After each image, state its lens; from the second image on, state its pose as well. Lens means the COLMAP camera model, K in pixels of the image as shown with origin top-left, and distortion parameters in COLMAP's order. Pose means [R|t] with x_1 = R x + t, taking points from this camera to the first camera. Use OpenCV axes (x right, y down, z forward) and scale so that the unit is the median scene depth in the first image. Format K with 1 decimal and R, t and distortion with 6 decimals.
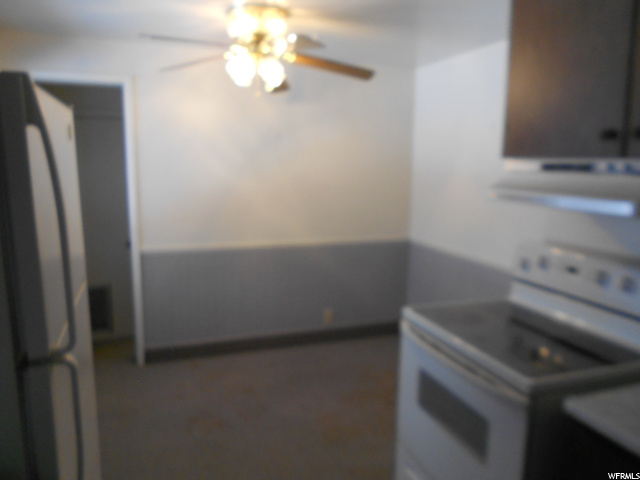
lens RADIAL K [[485.6, 0, 319.7], [0, 485.6, 240.3], [0, 0, 1]] dist [0.002164, 0.002443]
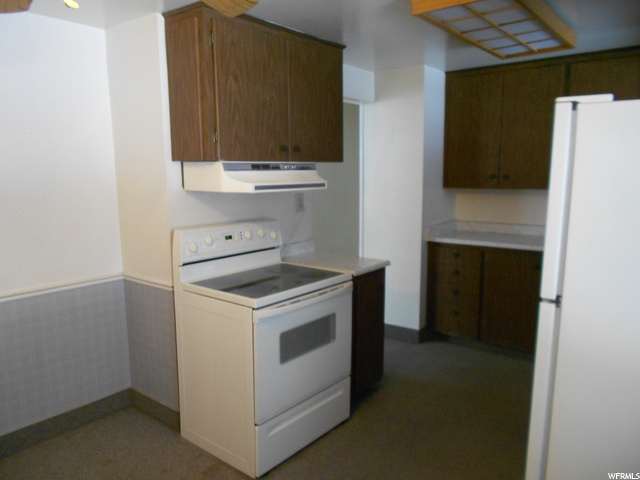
lens RADIAL K [[485.6, 0, 319.8], [0, 485.6, 240.1], [0, 0, 1]] dist [0.002164, 0.002443]
pose [[-0.506865, -0.133944, 0.851555, -1.030730], [0.150704, 0.958872, 0.240527, -0.291096], [-0.848750, 0.250247, -0.465833, 1.727461]]
